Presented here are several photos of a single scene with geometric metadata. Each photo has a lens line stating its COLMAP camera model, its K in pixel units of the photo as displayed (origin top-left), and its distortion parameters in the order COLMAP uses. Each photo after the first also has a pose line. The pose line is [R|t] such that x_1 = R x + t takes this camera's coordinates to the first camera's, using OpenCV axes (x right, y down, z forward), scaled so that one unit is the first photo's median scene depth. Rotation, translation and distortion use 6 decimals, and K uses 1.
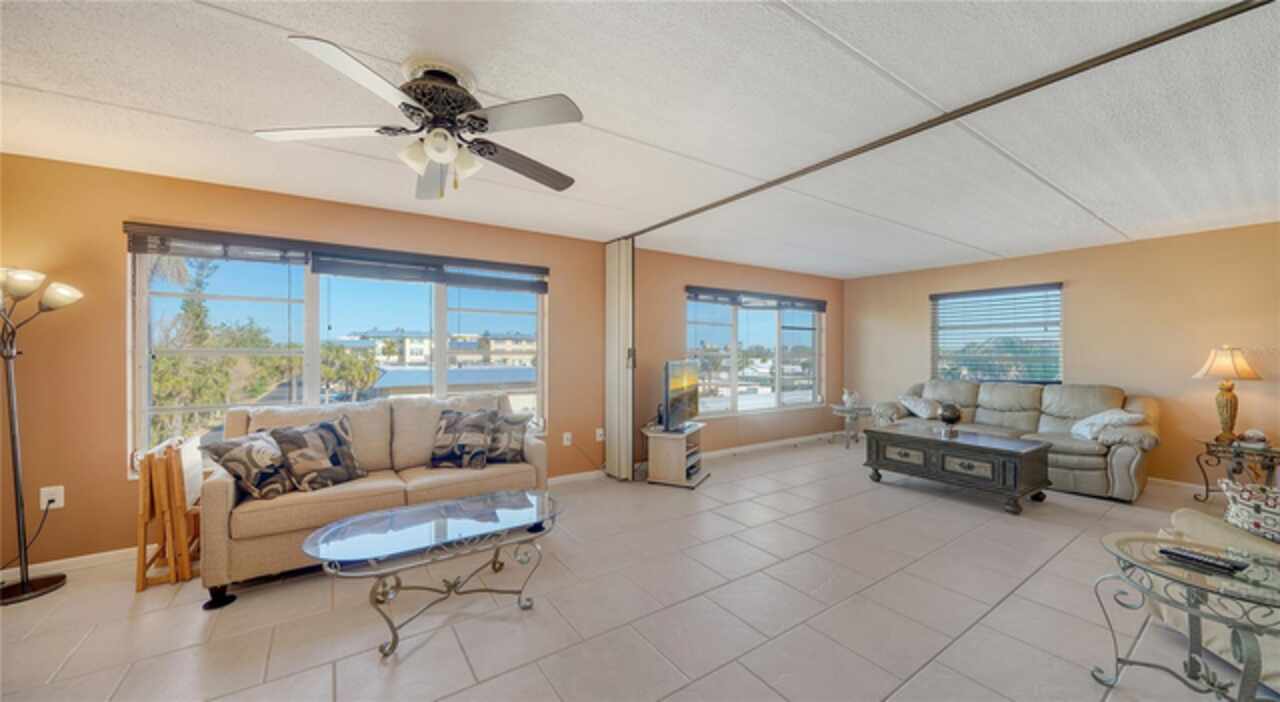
lens RADIAL K [[455.2, 0, 633.7], [0, 455.2, 348.8], [0, 0, 1]] dist [0.000966, -0.001931]
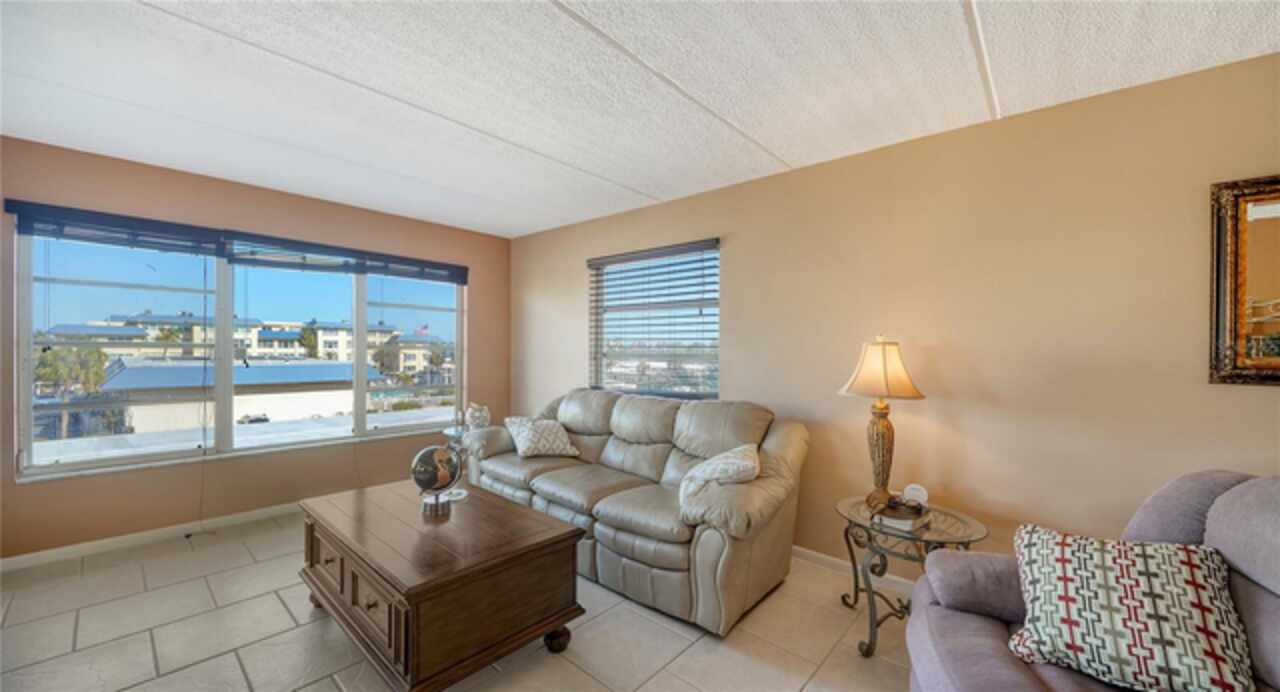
lens RADIAL K [[474.9, 0, 630.0], [0, 474.9, 346.1], [0, 0, 1]] dist [-0.005763, -0.000540]
pose [[0.970347, 0.009825, 0.241514, 0.776998], [-0.011234, 0.999927, 0.004457, 0.004258], [-0.241453, -0.007038, 0.970387, 0.451652]]
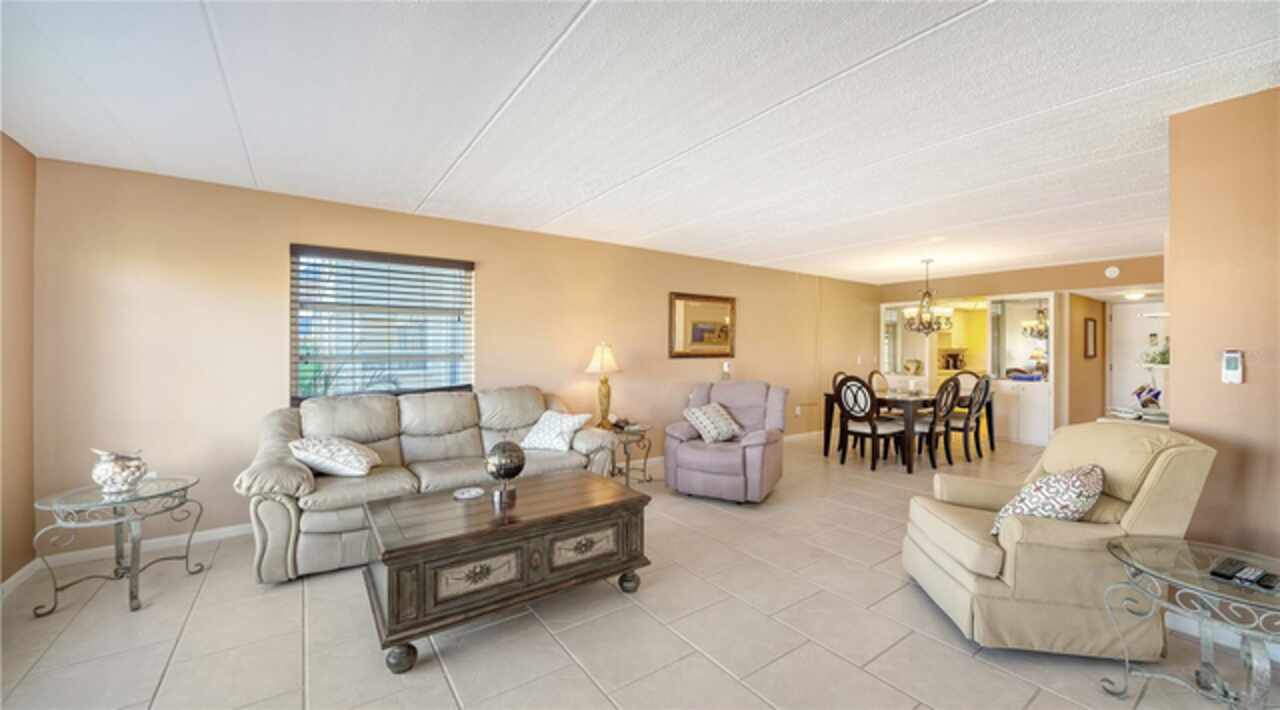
lens RADIAL K [[471.5, 0, 639.9], [0, 471.5, 348.3], [0, 0, 1]] dist [-0.007524, -0.000008]
pose [[-0.021530, -0.002746, 0.999764, 0.116435], [-0.009494, 0.999952, 0.002542, 0.002299], [-0.999723, -0.009437, -0.021555, 0.851777]]
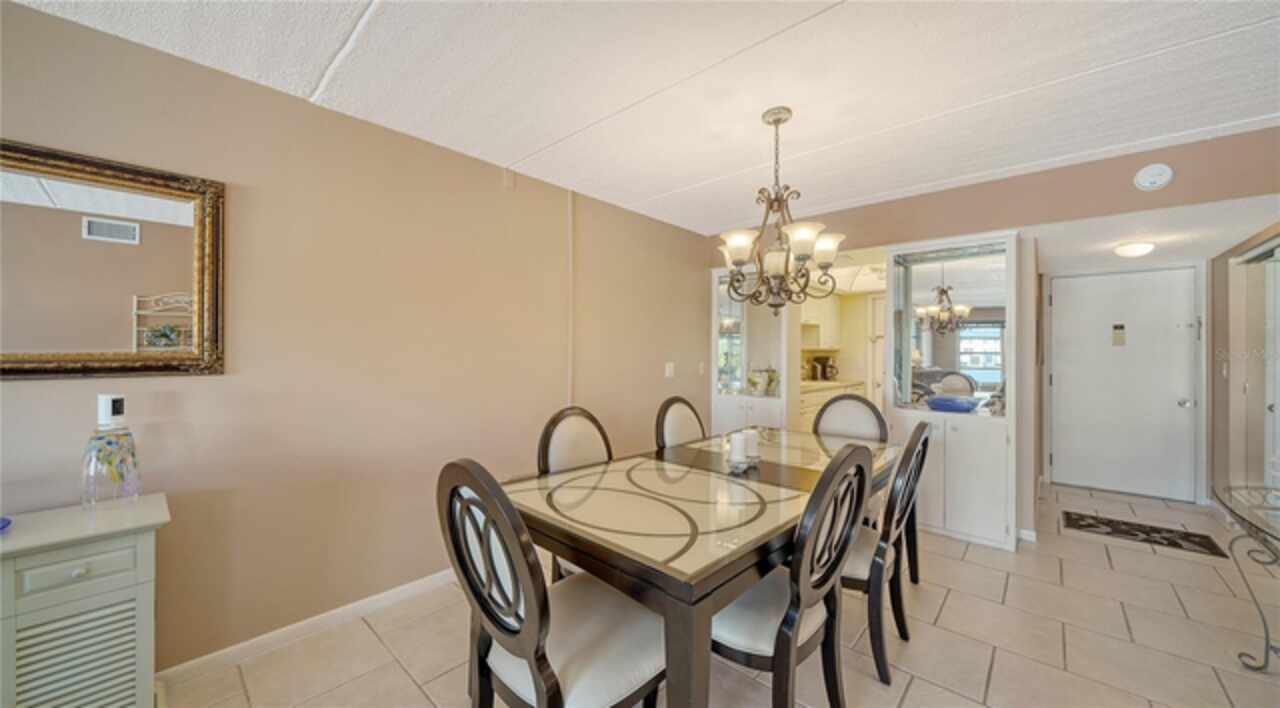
lens RADIAL K [[455.2, 0, 644.1], [0, 455.2, 349.9], [0, 0, 1]] dist [0.000966, -0.001931]
pose [[-0.252067, -0.002961, 0.967705, 1.020439], [-0.011596, 0.999933, 0.000039, 0.004059], [-0.967640, -0.011212, -0.252085, 0.252034]]
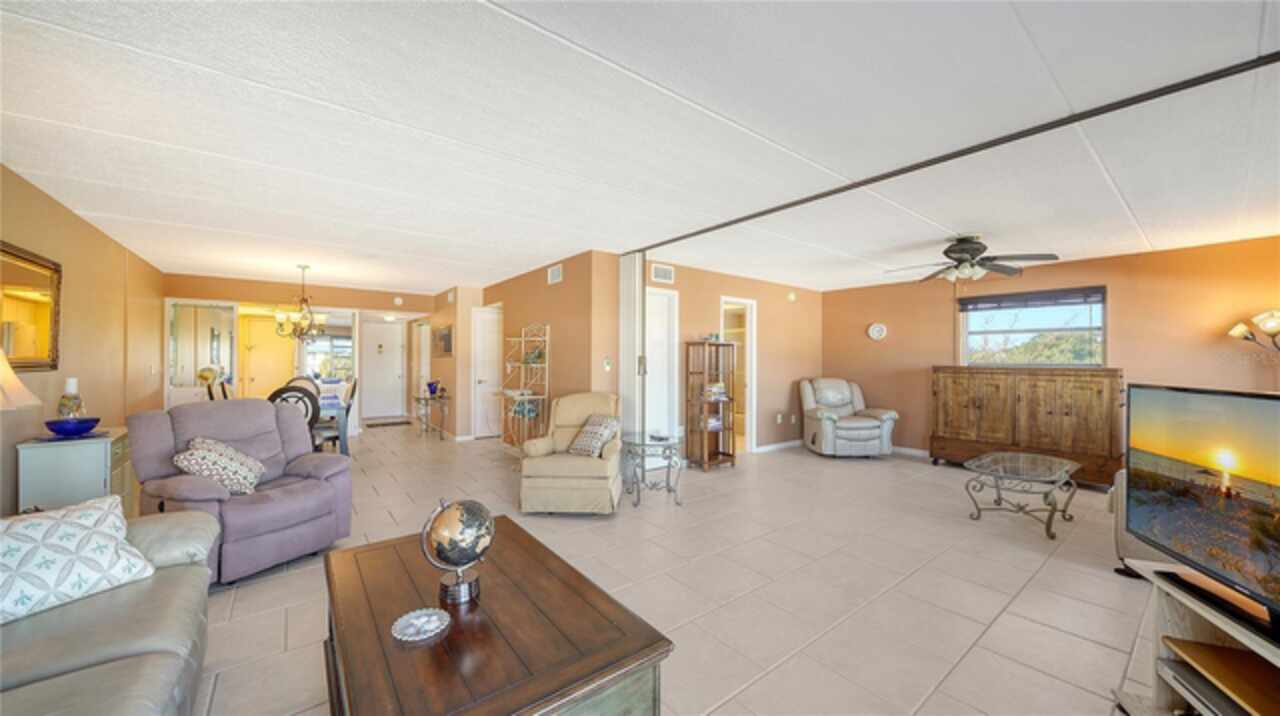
lens RADIAL K [[455.2, 0, 621.8], [0, 455.2, 352.8], [0, 0, 1]] dist [0.000966, -0.001931]
pose [[-0.998968, -0.009227, -0.044483, 0.597107], [-0.008453, 0.999810, -0.017548, 0.007289], [0.044636, -0.017153, -0.998856, 1.357221]]
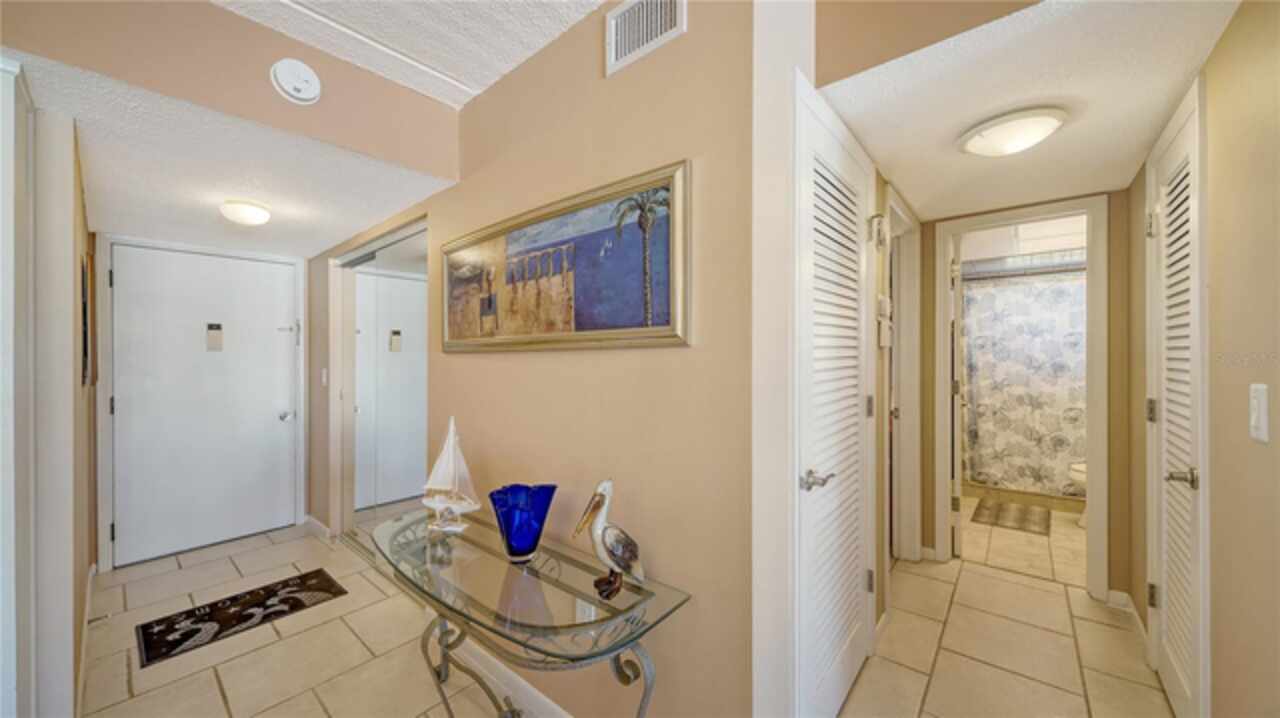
lens RADIAL K [[455.2, 0, 643.5], [0, 455.2, 348.9], [0, 0, 1]] dist [0.000966, -0.001931]
pose [[-0.961168, 0.008323, -0.275839, 1.260519], [0.014341, 0.999701, -0.019806, 0.003603], [0.275592, -0.022993, -0.961000, -0.106234]]
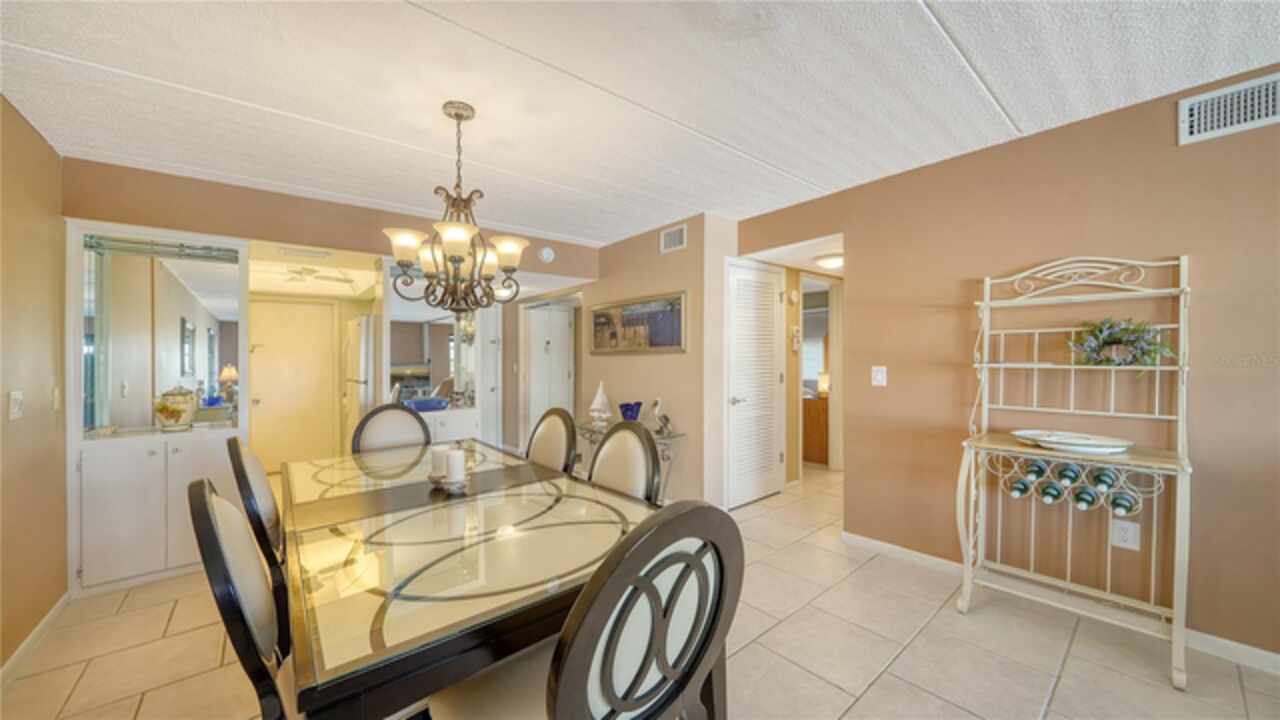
lens RADIAL K [[455.2, 0, 635.7], [0, 455.2, 351.1], [0, 0, 1]] dist [0.000966, -0.001931]
pose [[-0.995014, 0.012608, -0.098932, 1.334936], [0.014517, 0.999722, -0.018598, 0.008090], [0.098670, -0.019941, -0.994920, 0.476793]]
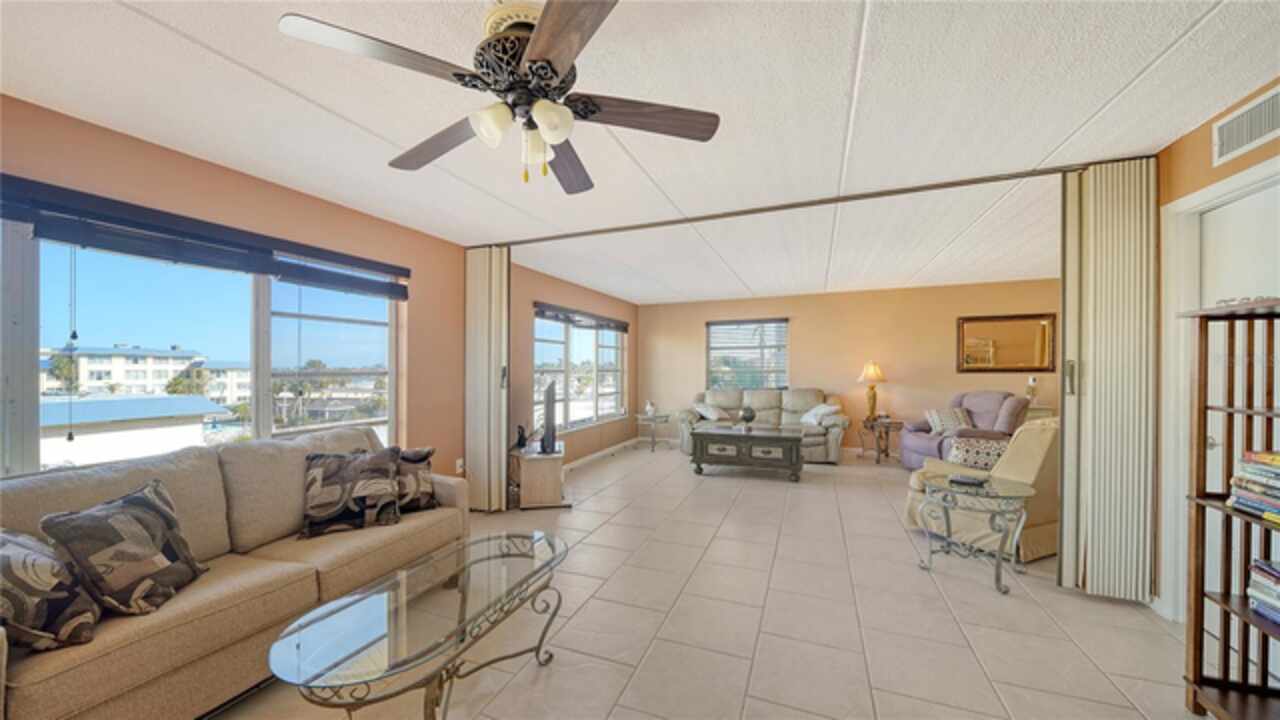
lens RADIAL K [[455.2, 0, 633.4], [0, 455.2, 370.7], [0, 0, 1]] dist [0.000966, -0.001931]
pose [[0.831019, -0.014299, 0.556061, -0.305468], [0.009176, 0.999886, 0.011998, -0.002036], [-0.556169, -0.004869, 0.831055, 0.093337]]
